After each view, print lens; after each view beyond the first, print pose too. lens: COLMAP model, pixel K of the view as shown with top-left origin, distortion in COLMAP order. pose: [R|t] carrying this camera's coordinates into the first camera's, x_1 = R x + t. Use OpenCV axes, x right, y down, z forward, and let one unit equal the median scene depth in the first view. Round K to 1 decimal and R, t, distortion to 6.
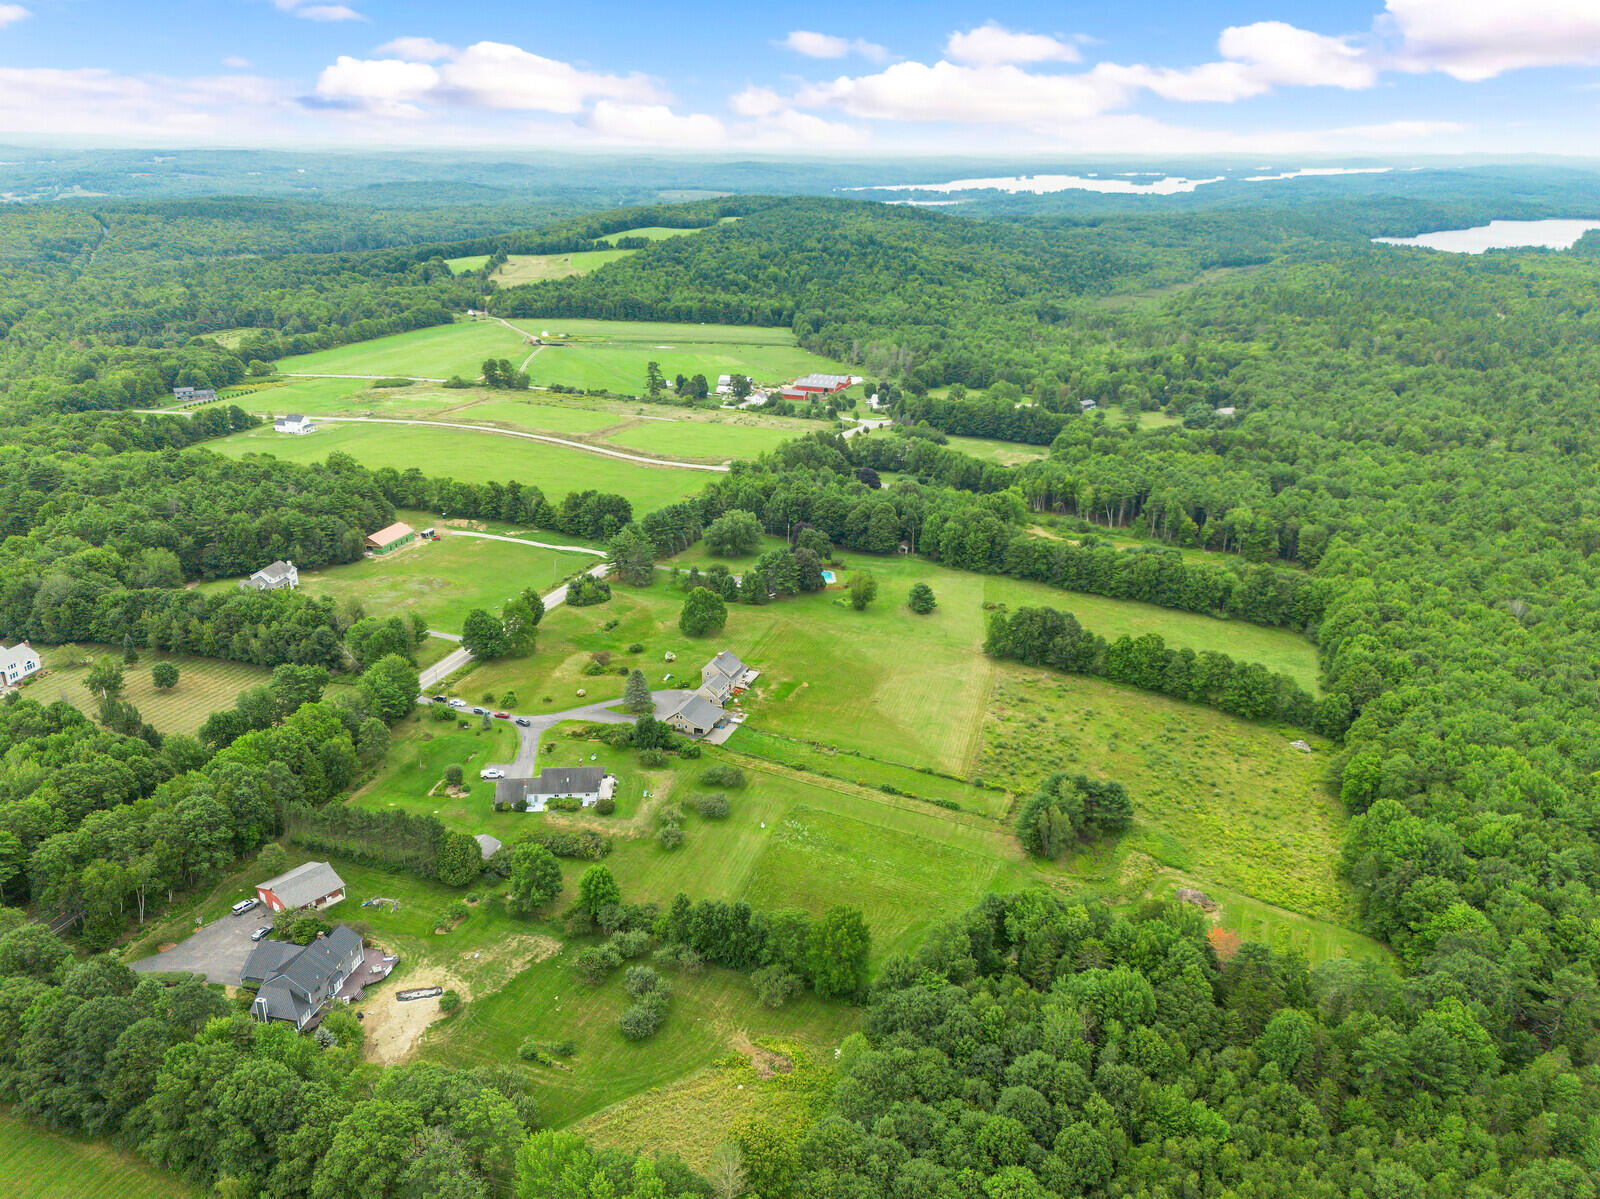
lens RADIAL K [[1198.8, 0, 800.0], [0, 1198.8, 599.5], [0, 0, 1]] dist [0.054459, -0.075184]
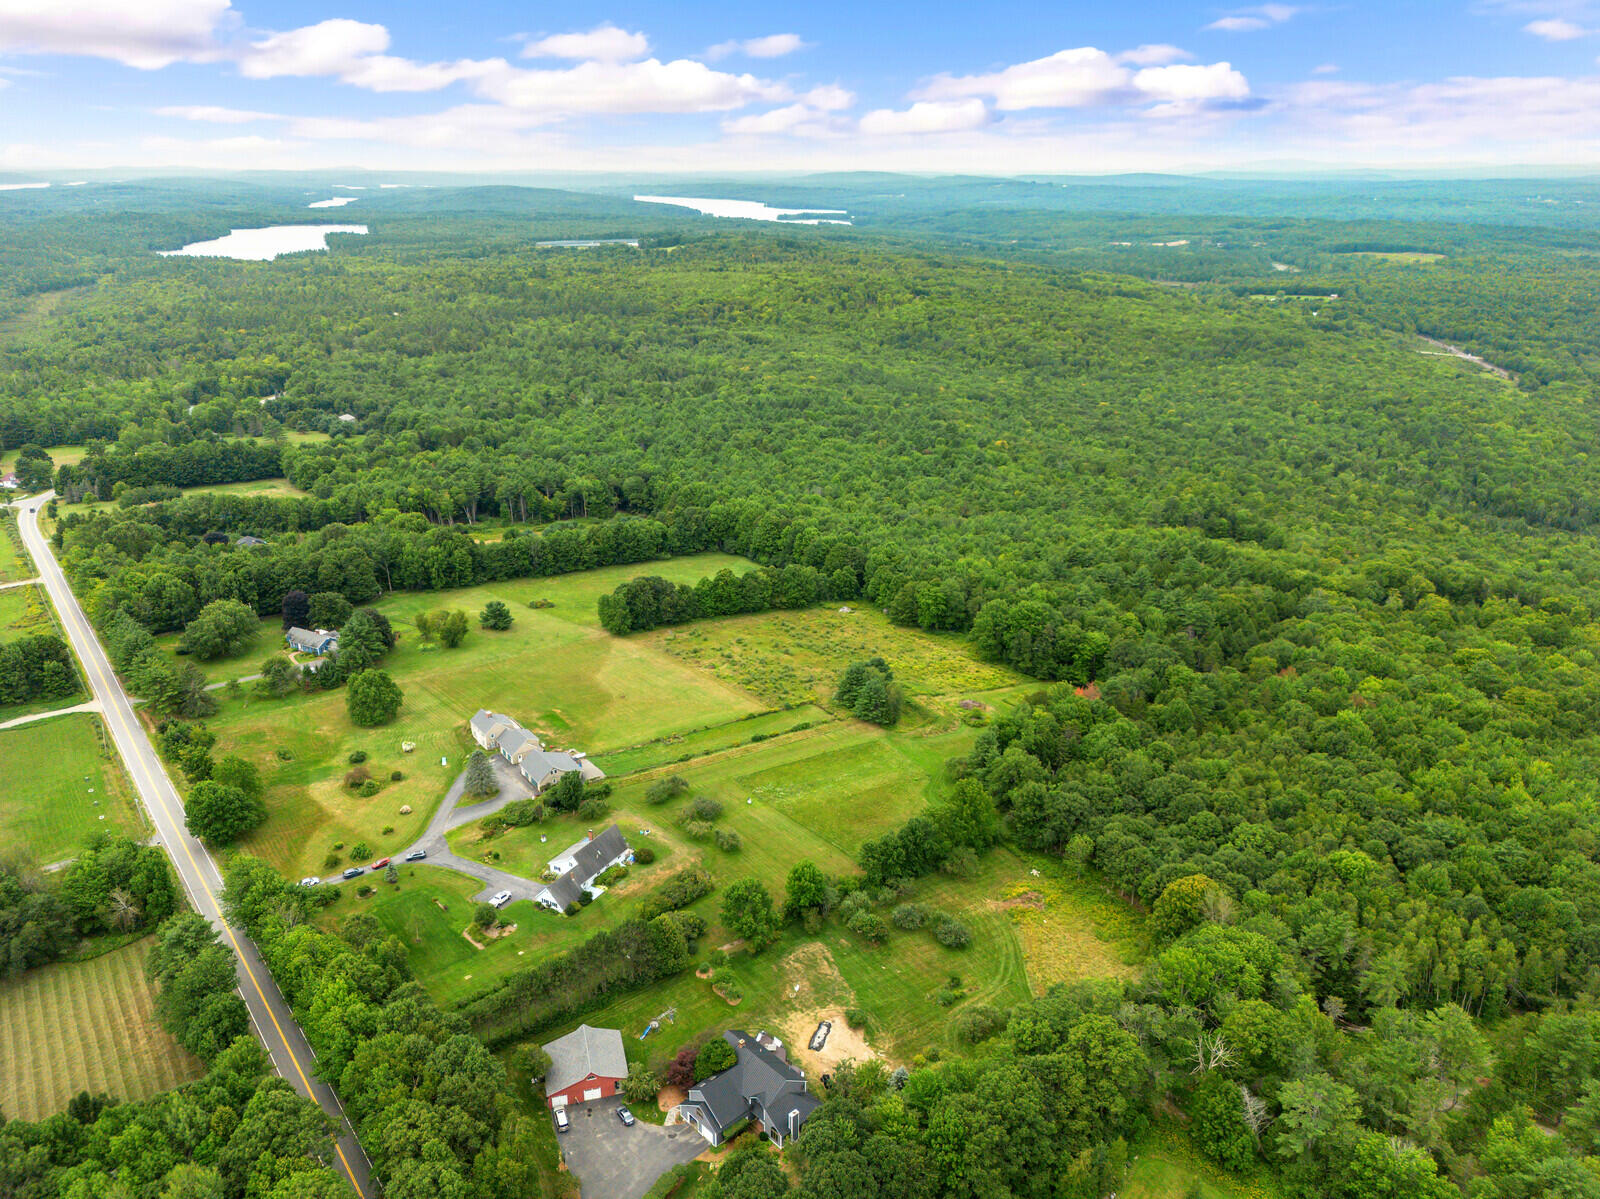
lens RADIAL K [[1132.0, 0, 802.1], [0, 1132.0, 613.0], [0, 0, 1]] dist [0.062071, -0.055959]
pose [[0.551955, -0.314351, 0.772353, -0.590771], [0.301095, 0.938866, 0.166948, -0.102636], [-0.777617, 0.140404, 0.612861, 0.242103]]
